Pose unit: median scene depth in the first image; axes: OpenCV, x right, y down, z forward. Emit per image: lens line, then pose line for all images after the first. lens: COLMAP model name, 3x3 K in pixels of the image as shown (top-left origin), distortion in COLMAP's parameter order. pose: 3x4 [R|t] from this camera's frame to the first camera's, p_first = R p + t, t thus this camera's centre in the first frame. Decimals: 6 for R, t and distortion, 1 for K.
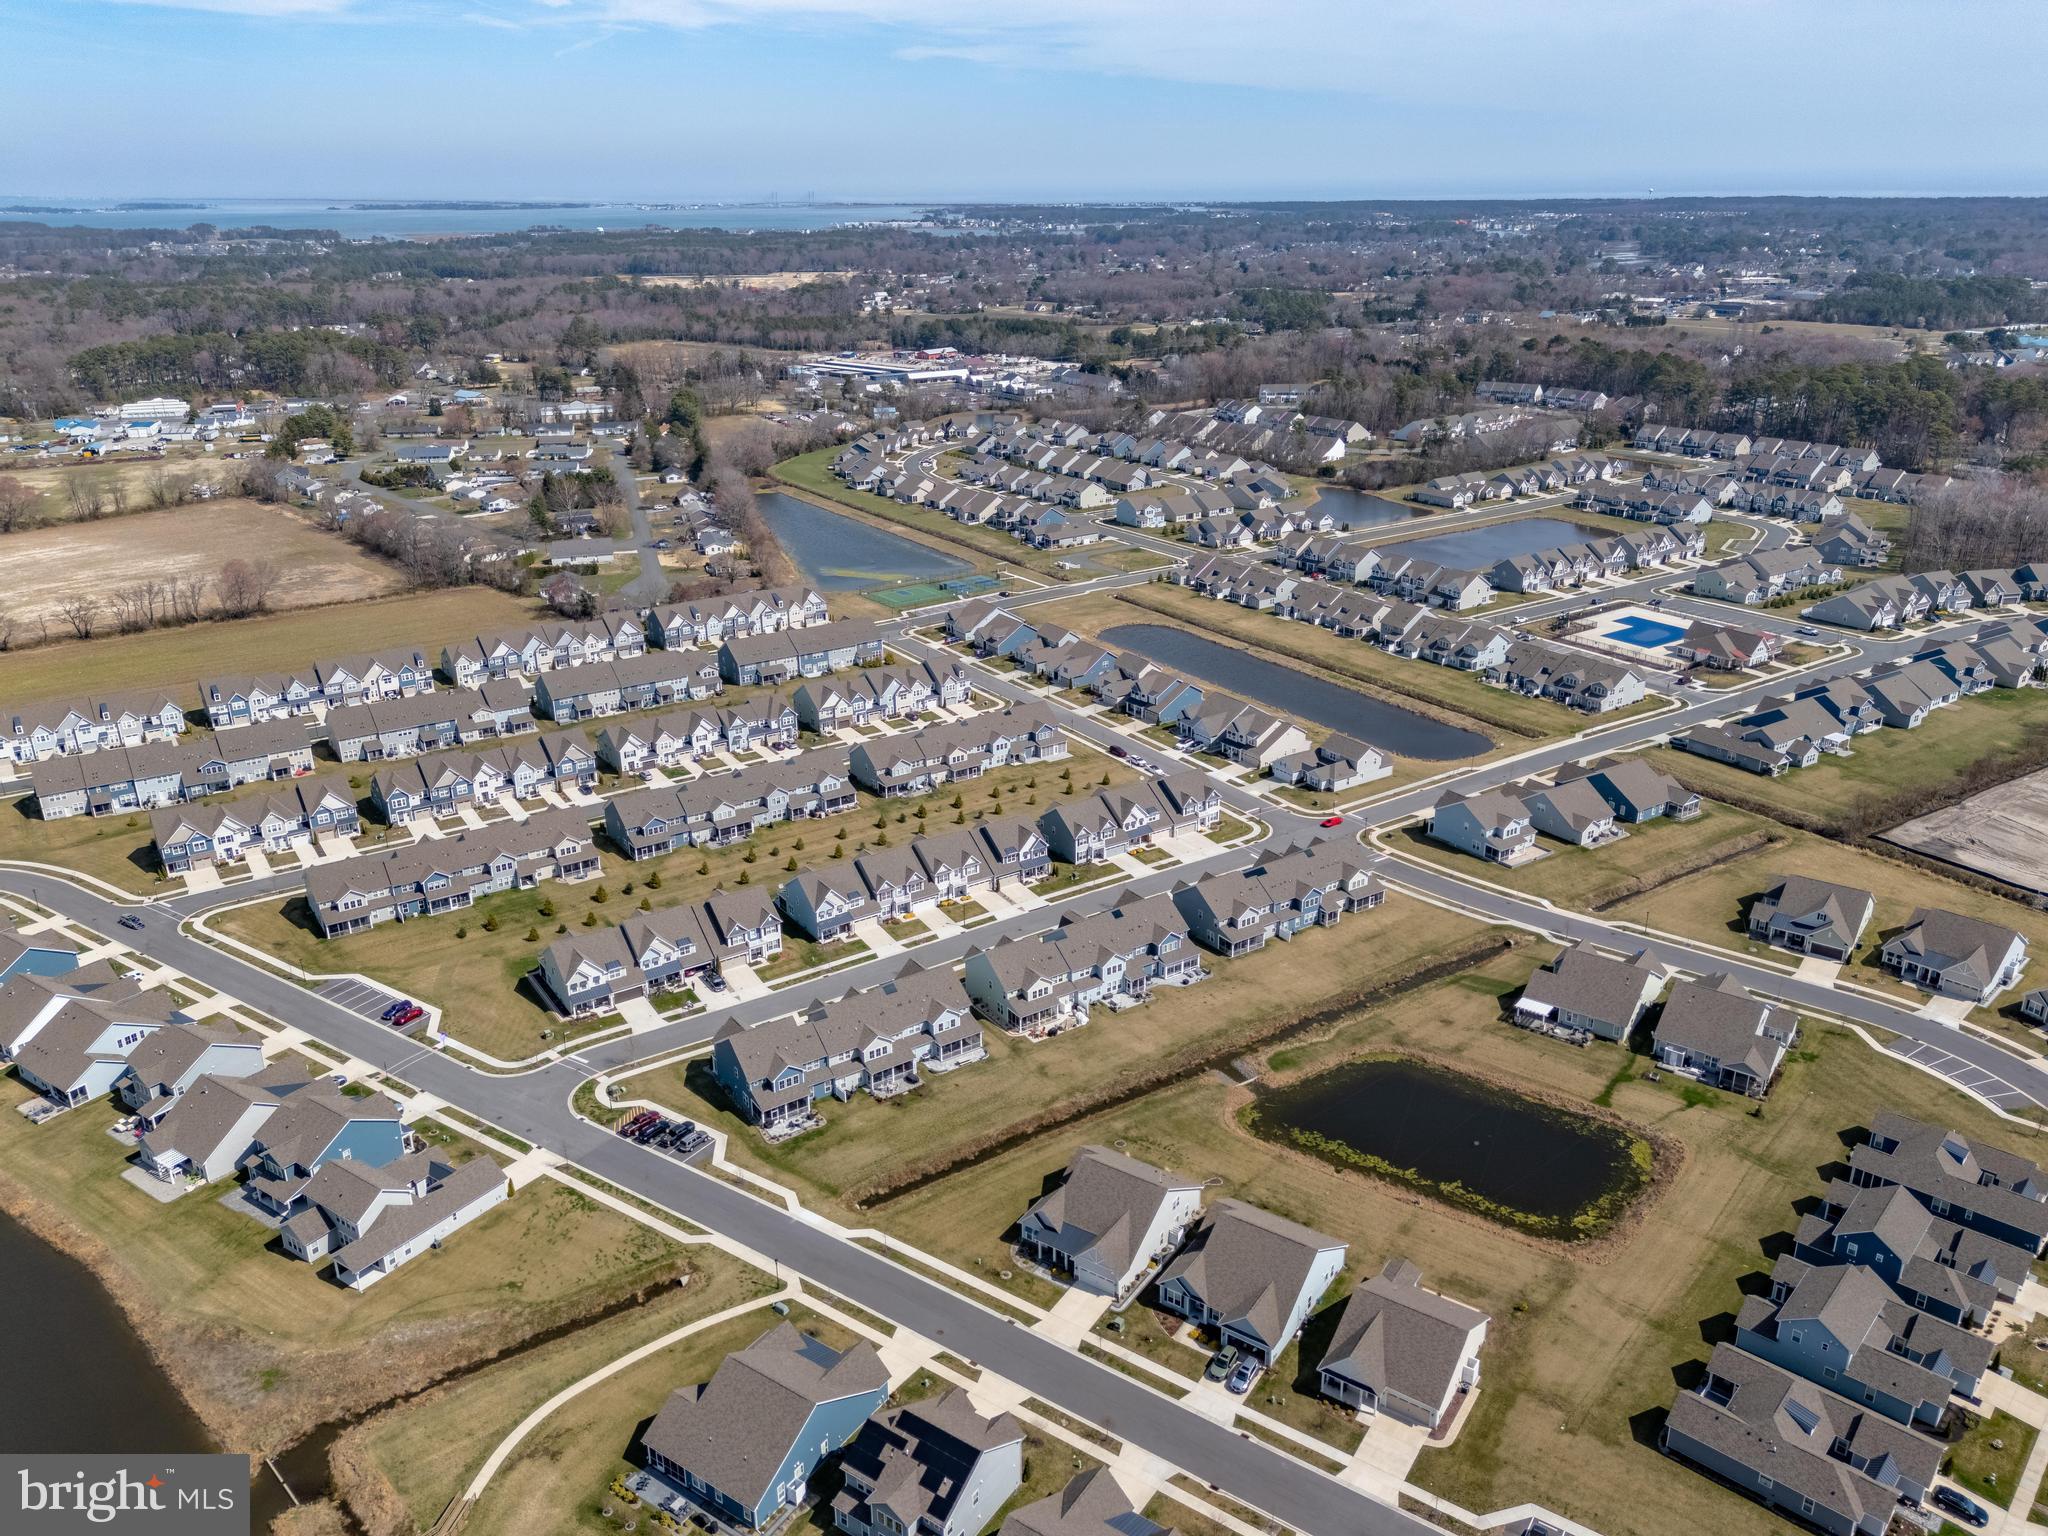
lens RADIAL K [[1509.0, 0, 1033.0], [0, 1509.0, 760.5], [0, 0, 1]] dist [0.069636, -0.064157]
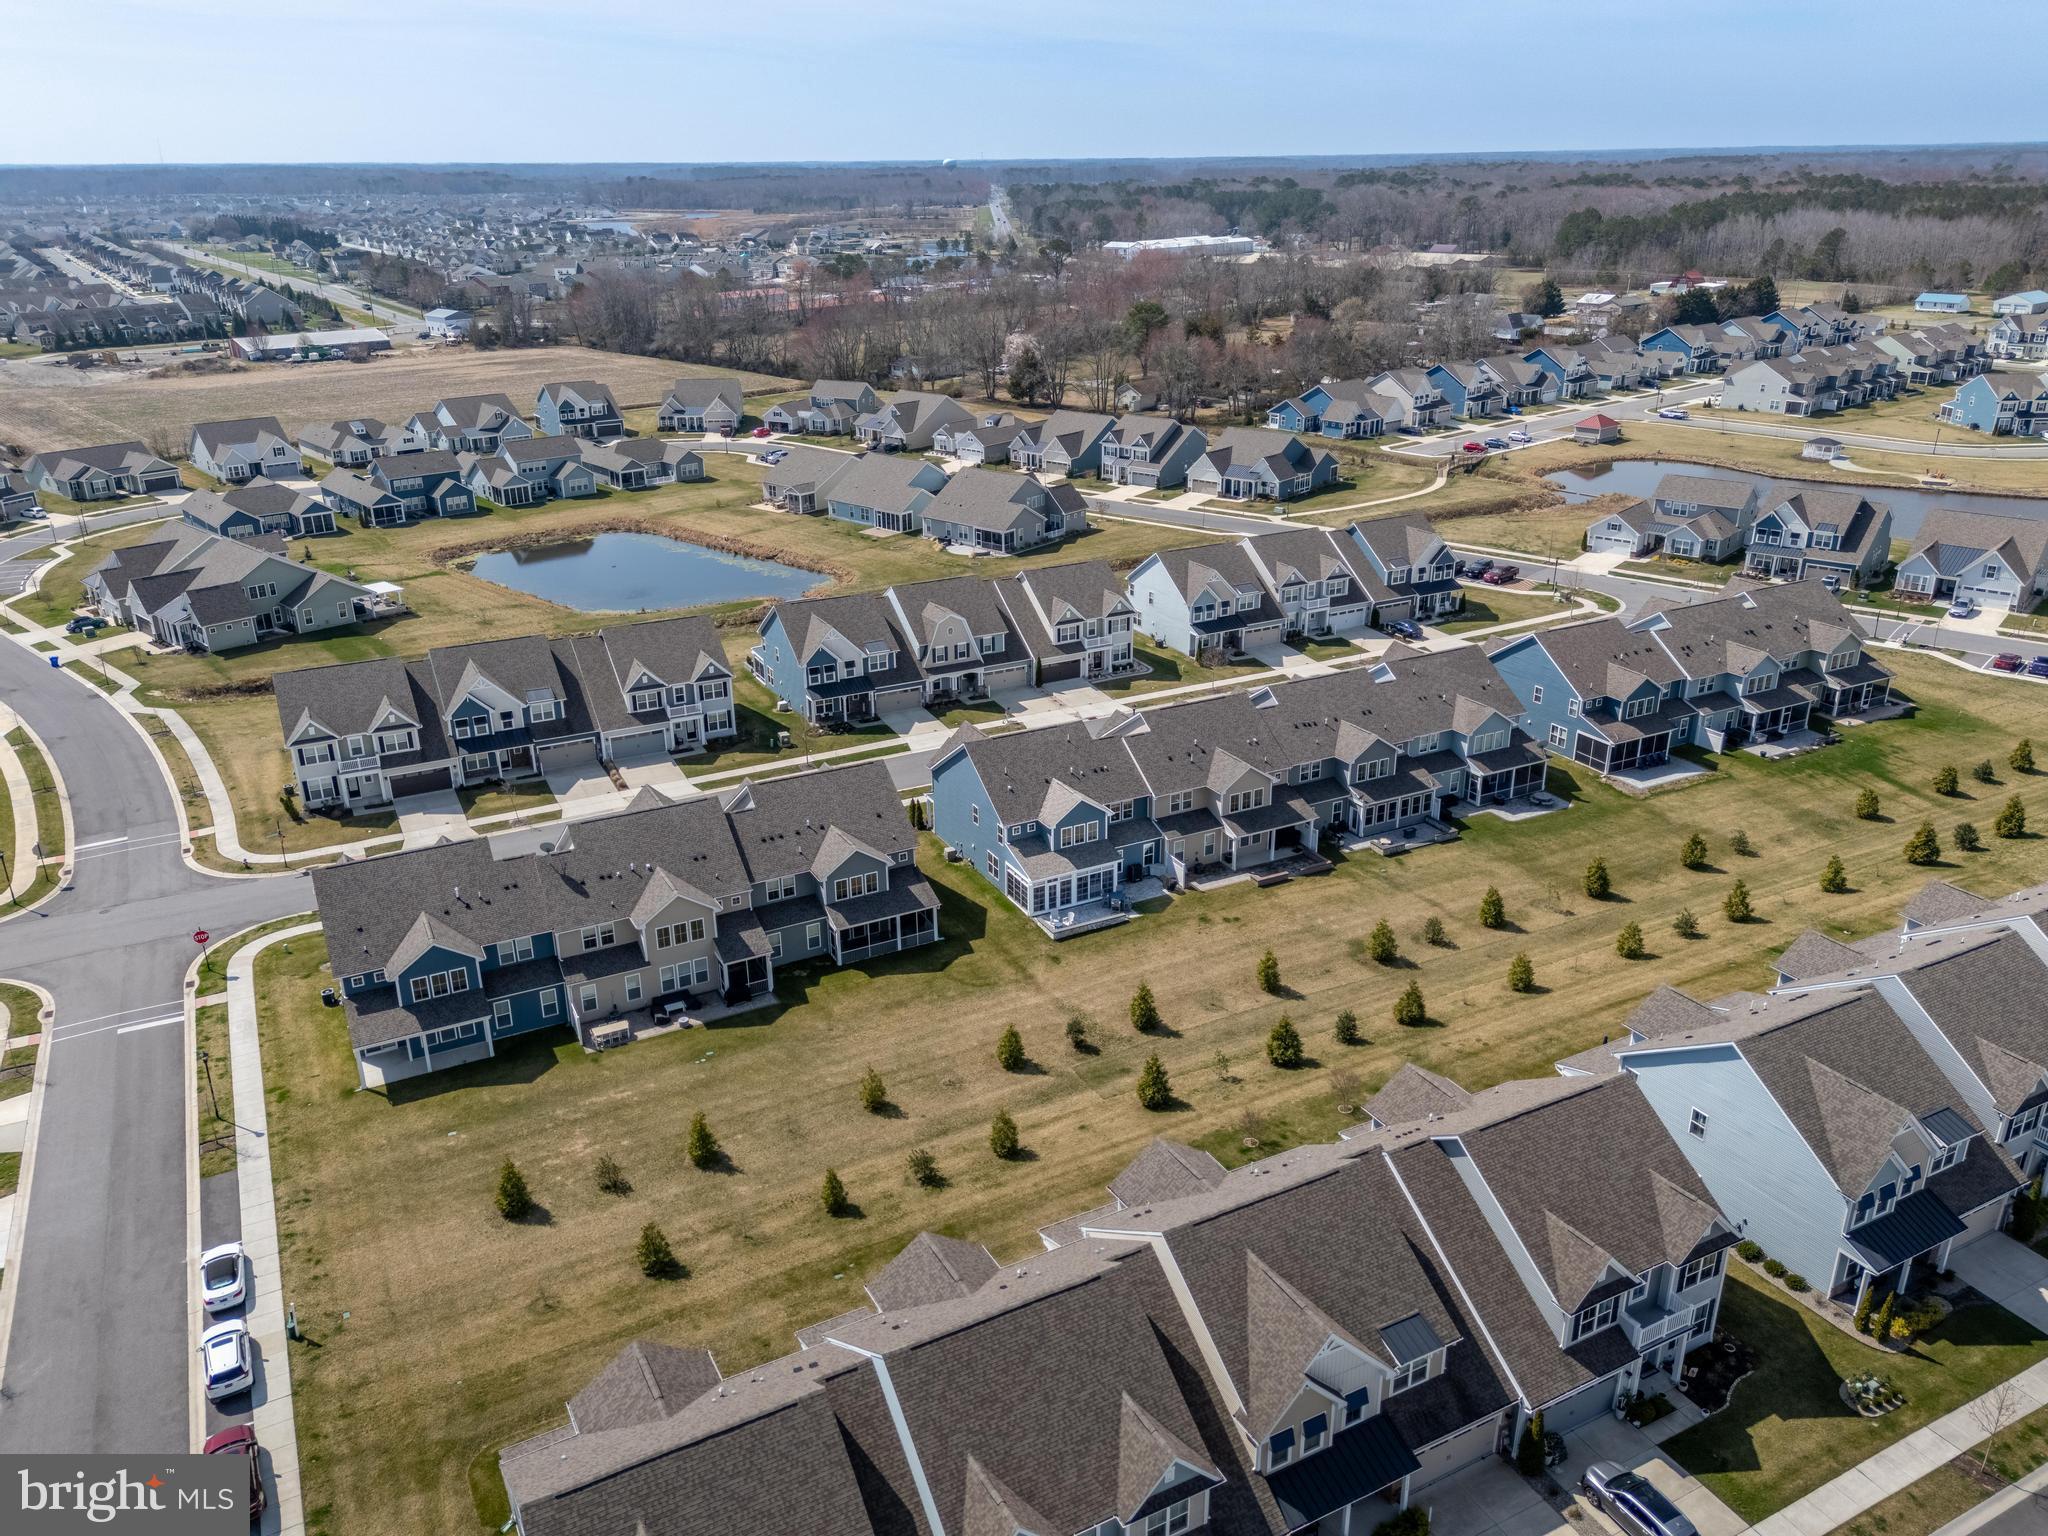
lens RADIAL K [[1509.0, 0, 1020.5], [0, 1509.0, 773.2], [0, 0, 1]] dist [0.069636, -0.064157]
pose [[-0.993048, -0.027308, 0.114501, -0.055335], [0.057917, 0.733487, 0.677231, -0.194576], [-0.102479, 0.679155, -0.726806, 1.157162]]
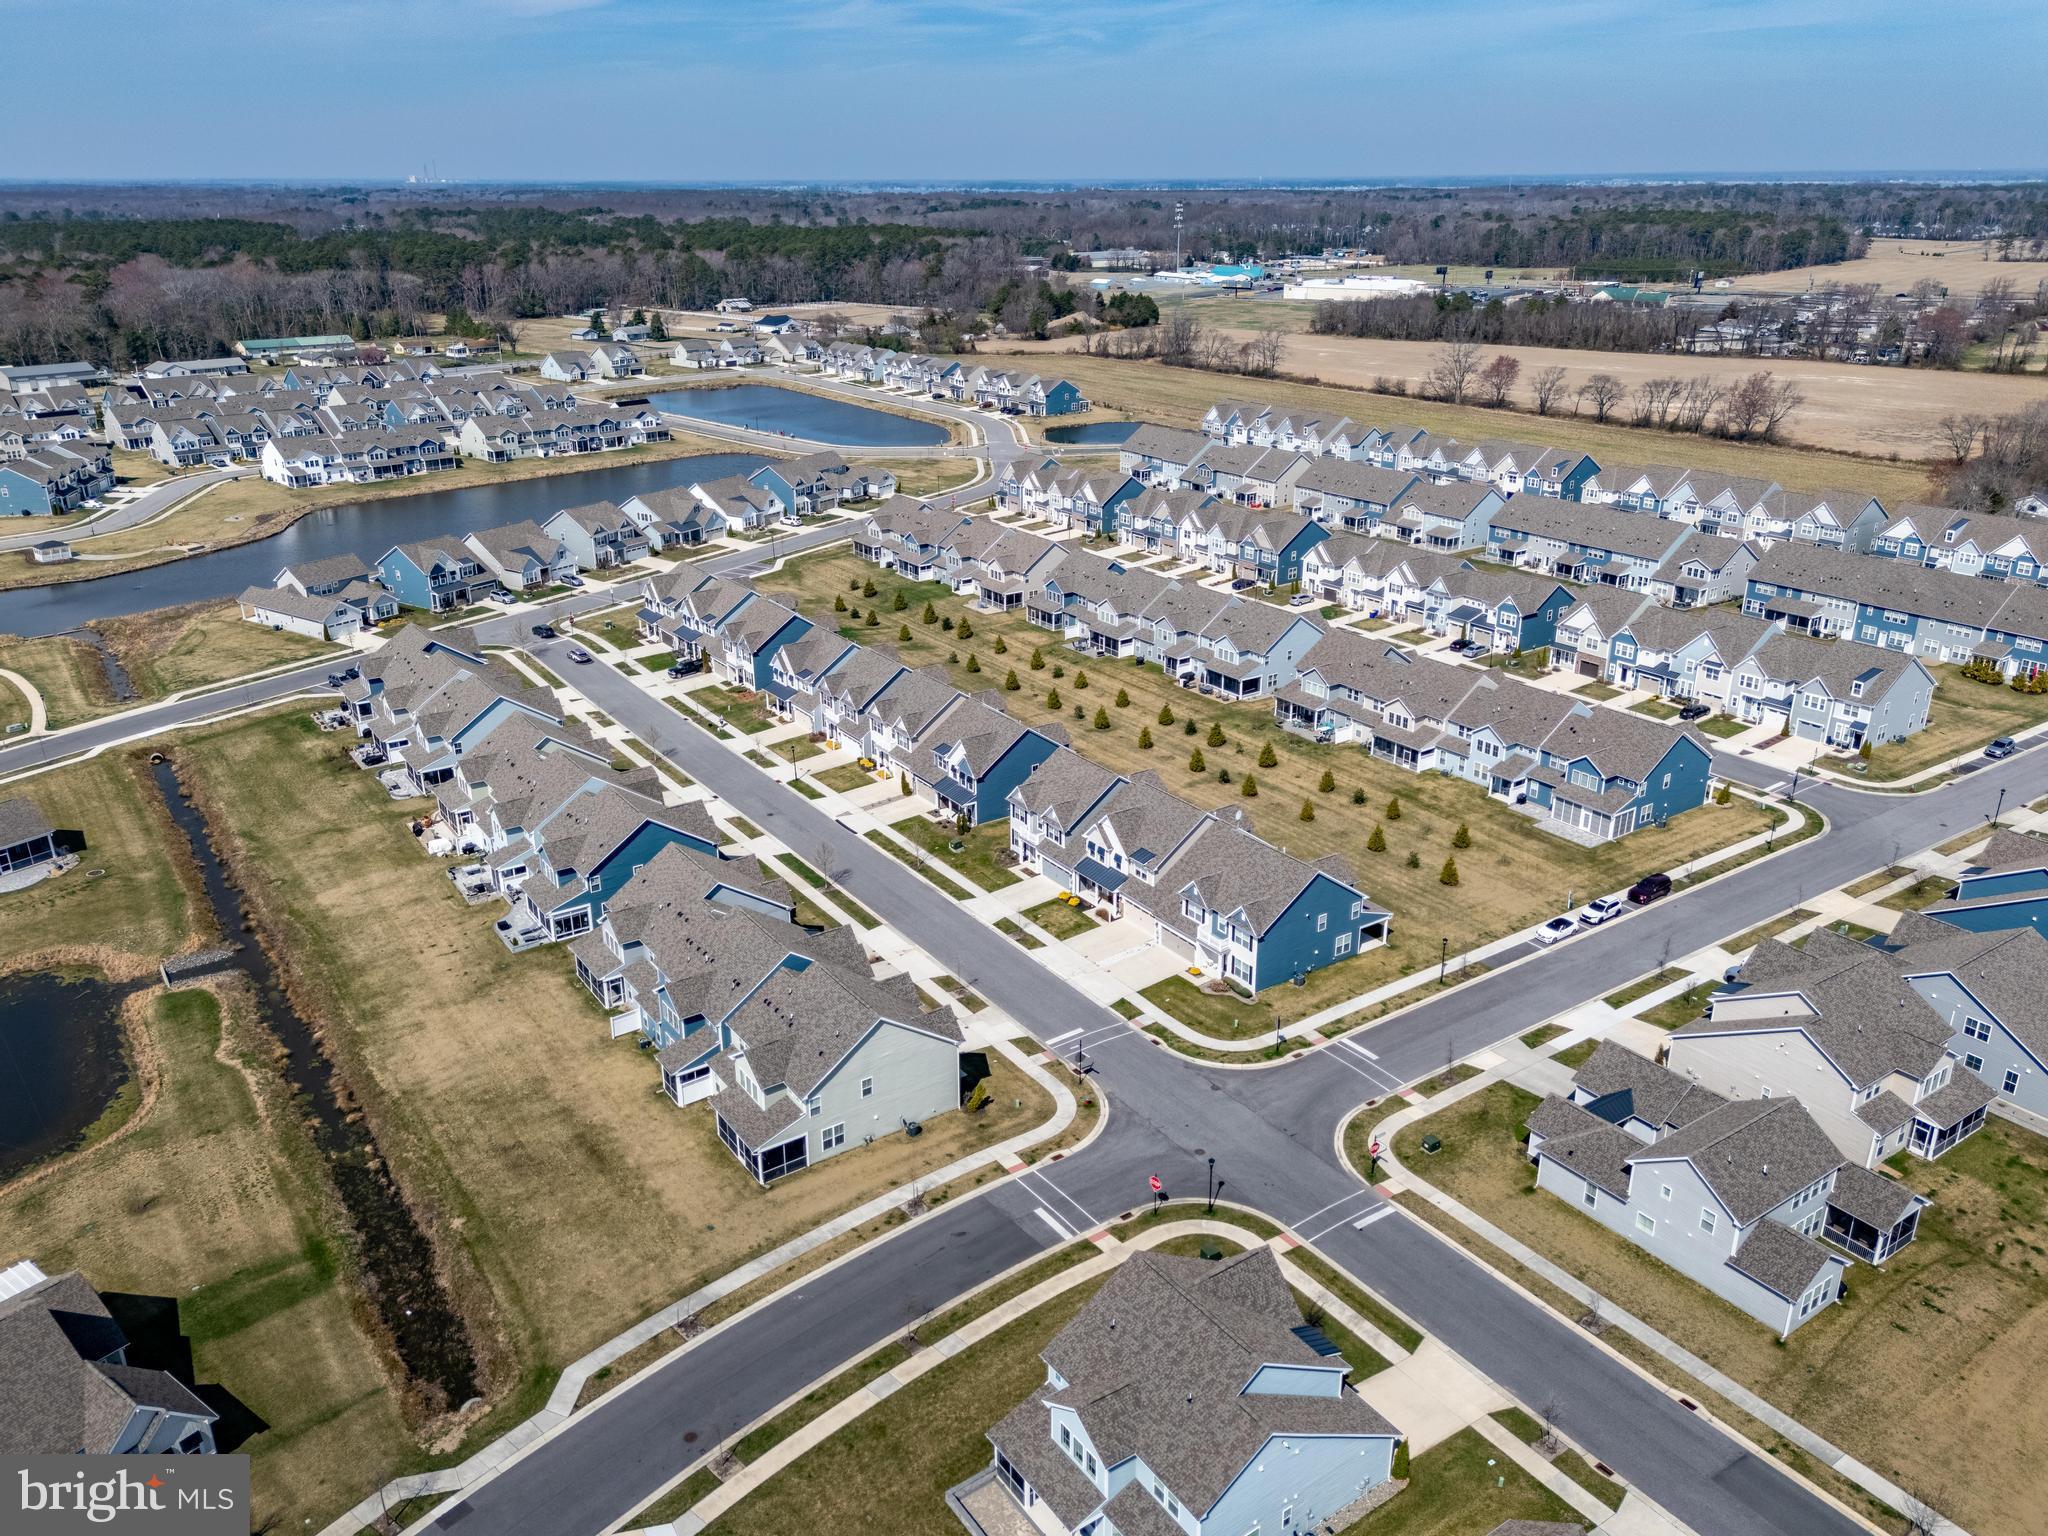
lens RADIAL K [[1509.0, 0, 1022.3], [0, 1509.0, 776.0], [0, 0, 1]] dist [0.069636, -0.064157]
pose [[0.007937, 0.374691, -0.927116, 0.468217], [-0.350878, 0.869238, 0.348296, -0.128211], [0.936388, 0.322540, 0.138370, 0.838774]]
